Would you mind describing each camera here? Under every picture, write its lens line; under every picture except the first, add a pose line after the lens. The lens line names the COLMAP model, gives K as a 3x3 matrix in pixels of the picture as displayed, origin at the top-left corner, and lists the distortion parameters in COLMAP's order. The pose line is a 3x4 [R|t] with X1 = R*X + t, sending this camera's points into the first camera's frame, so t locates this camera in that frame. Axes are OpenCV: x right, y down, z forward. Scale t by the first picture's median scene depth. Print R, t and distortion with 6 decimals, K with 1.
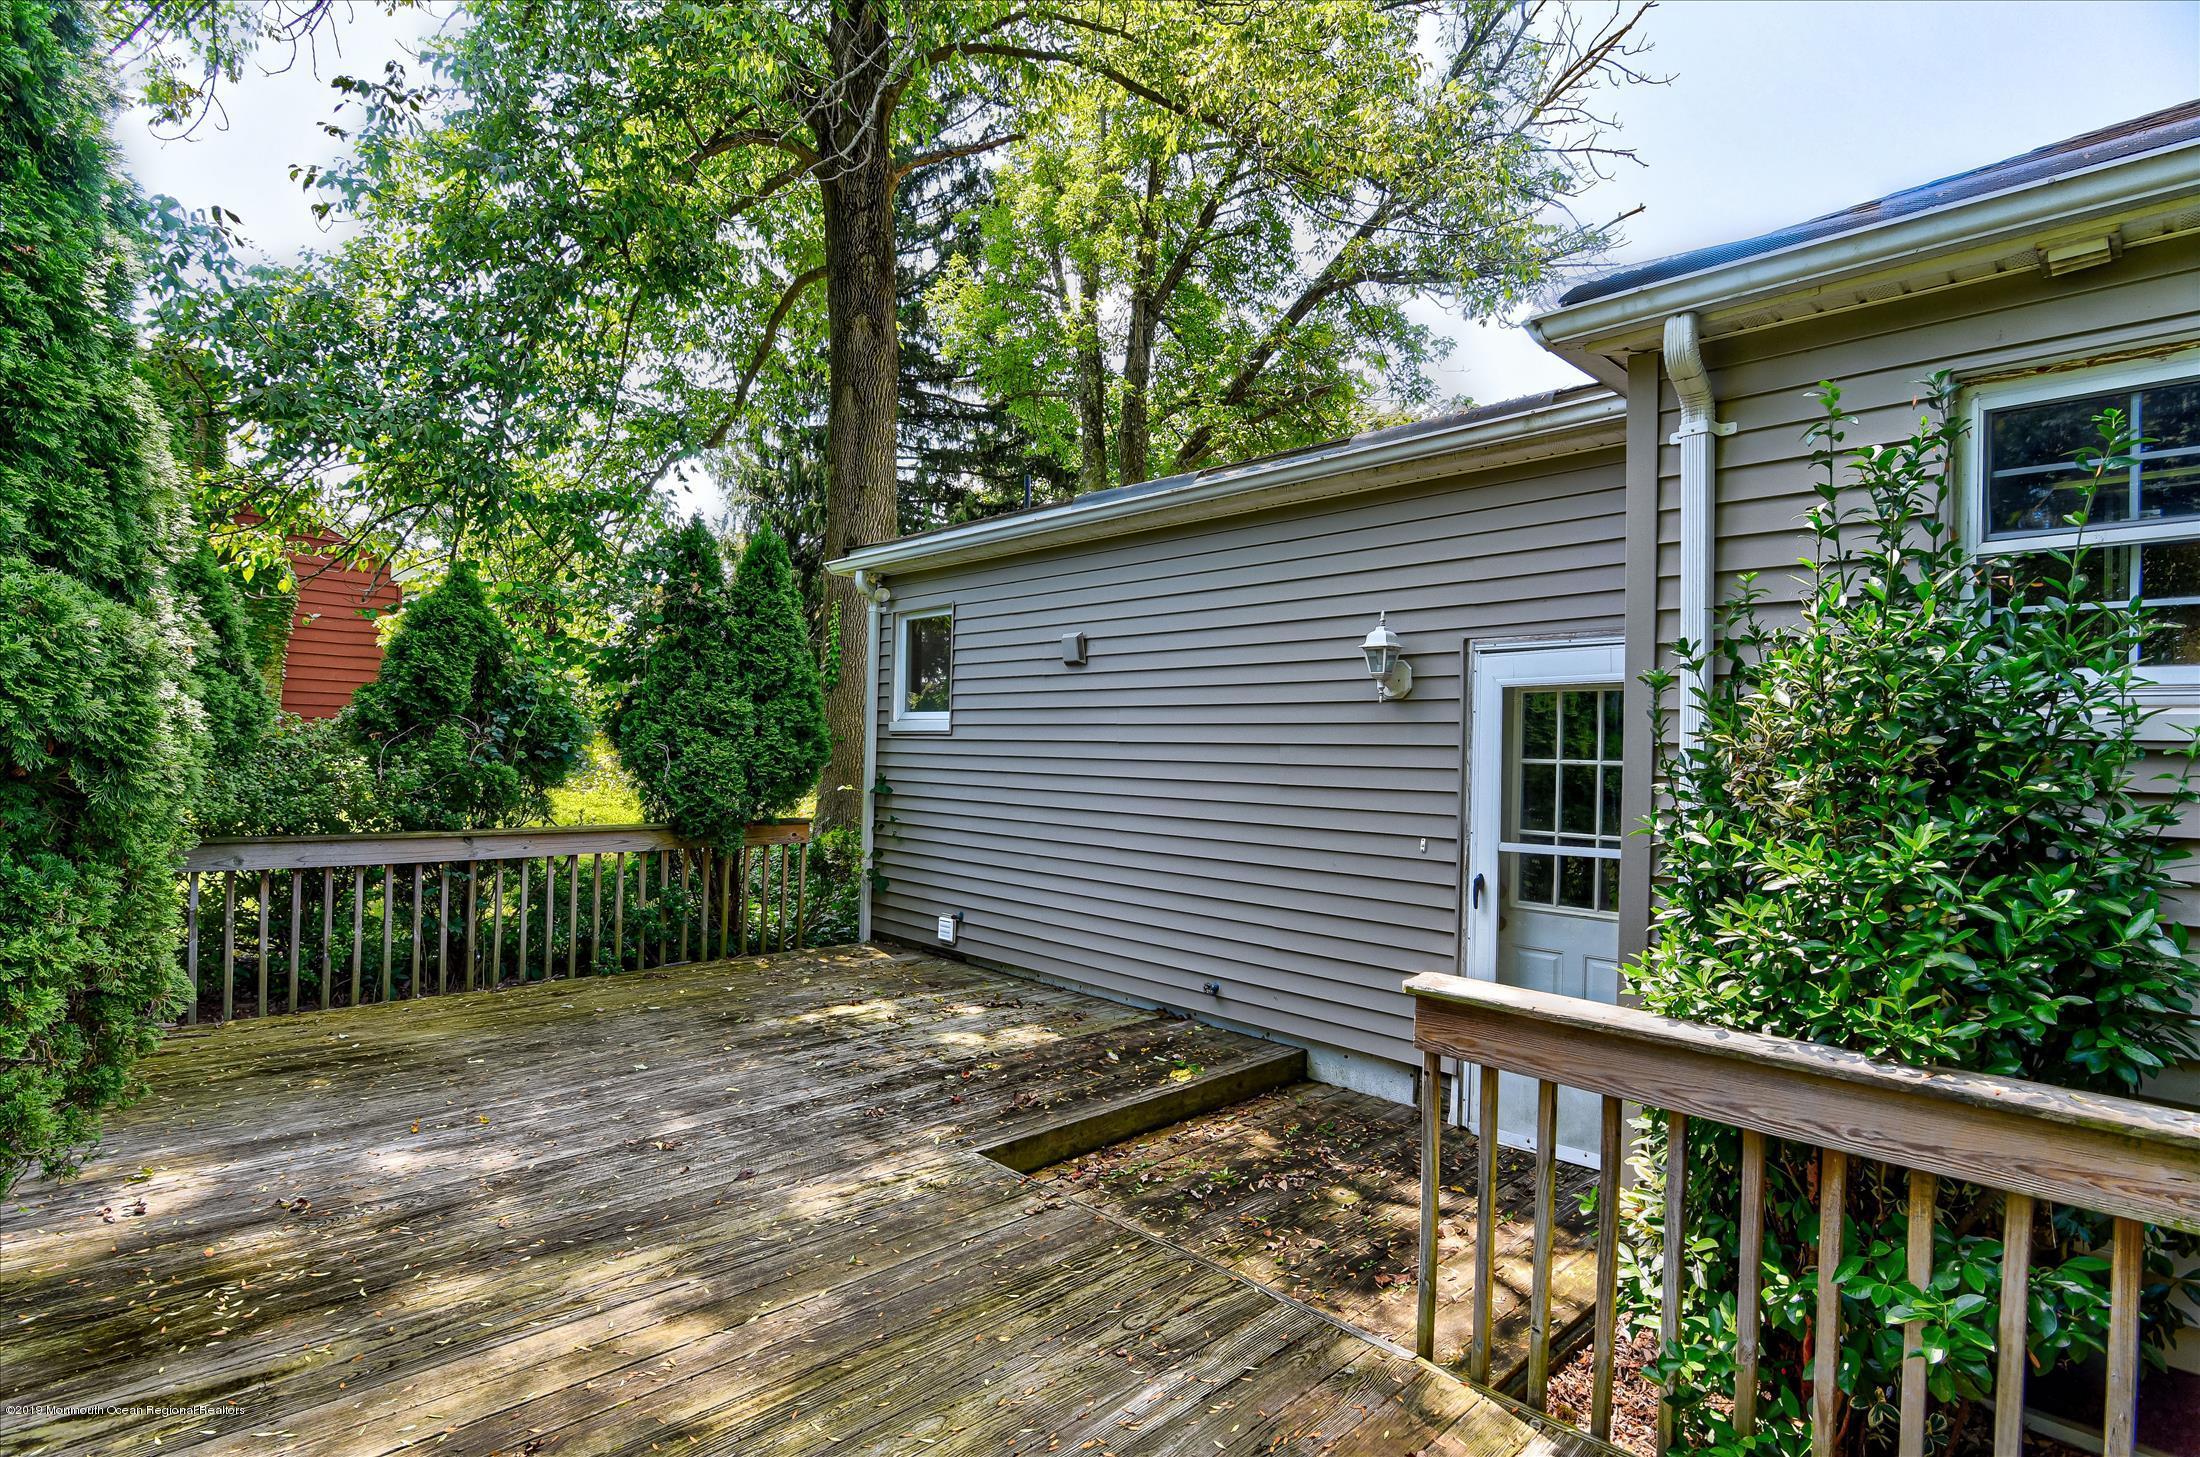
lens RADIAL K [[1085.4, 0, 1100.8], [0, 1085.4, 728.2], [0, 0, 1]] dist [-0.012348, -0.002132]
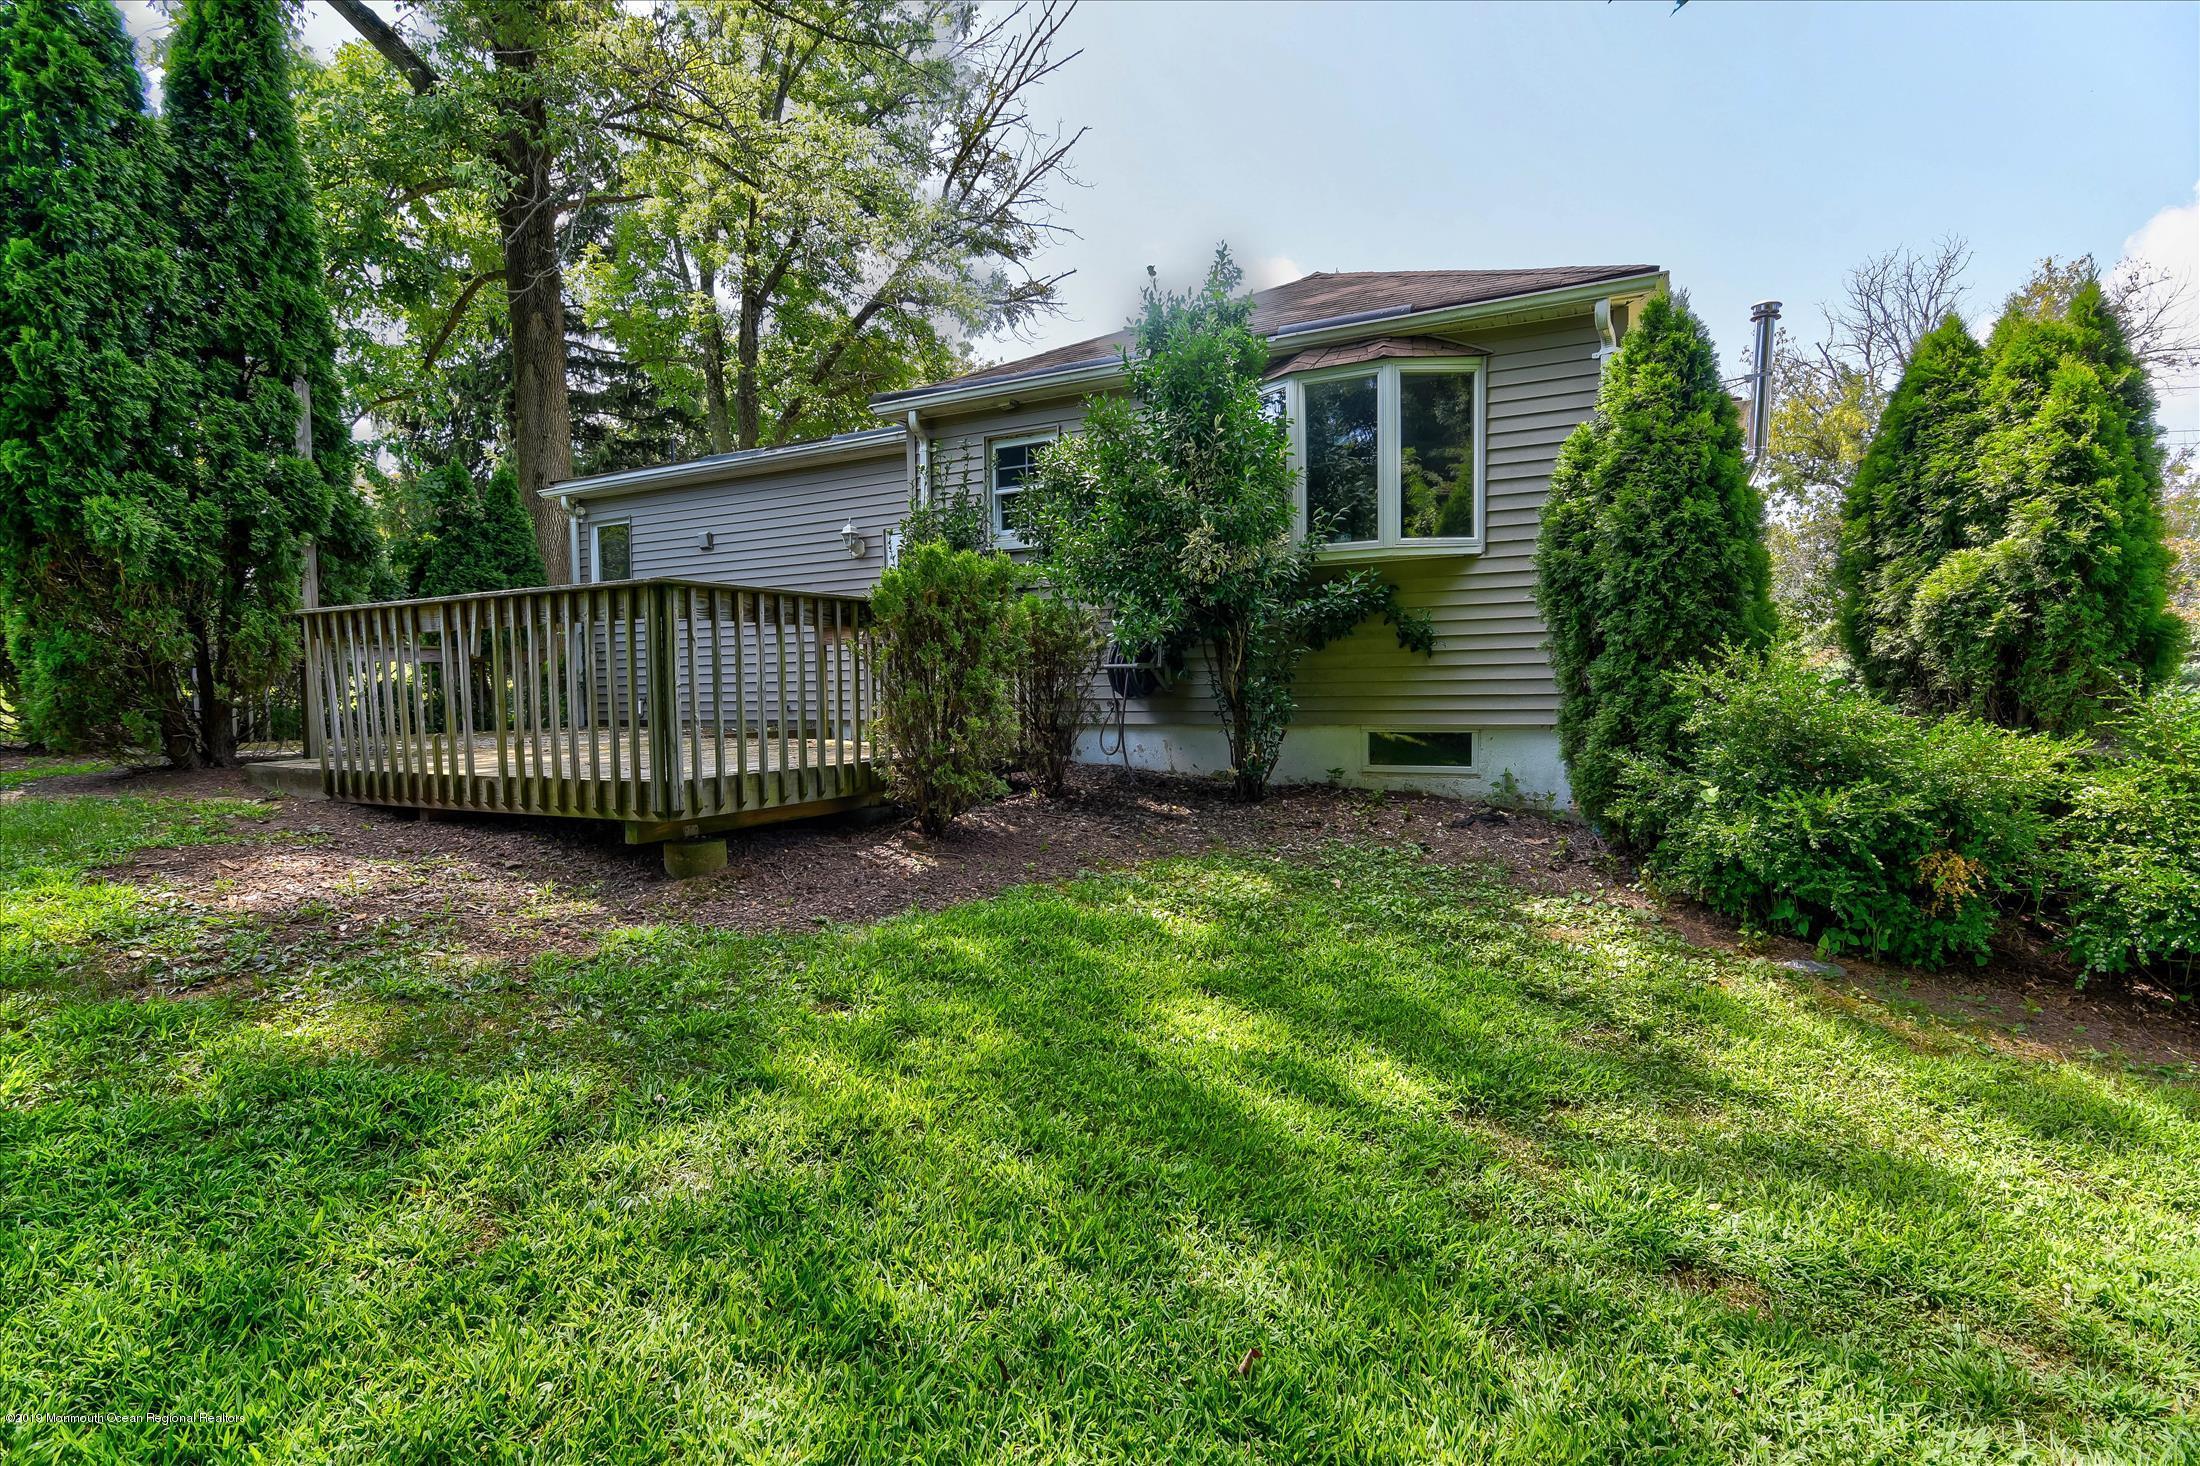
lens RADIAL K [[1085.4, 0, 1090.9], [0, 1085.4, 740.8], [0, 0, 1]] dist [-0.012348, -0.002132]
pose [[0.953616, -0.050283, 0.296798, 0.017583], [0.029731, 0.996862, 0.073360, 0.071884], [-0.299555, -0.061133, 0.952118, -0.462593]]
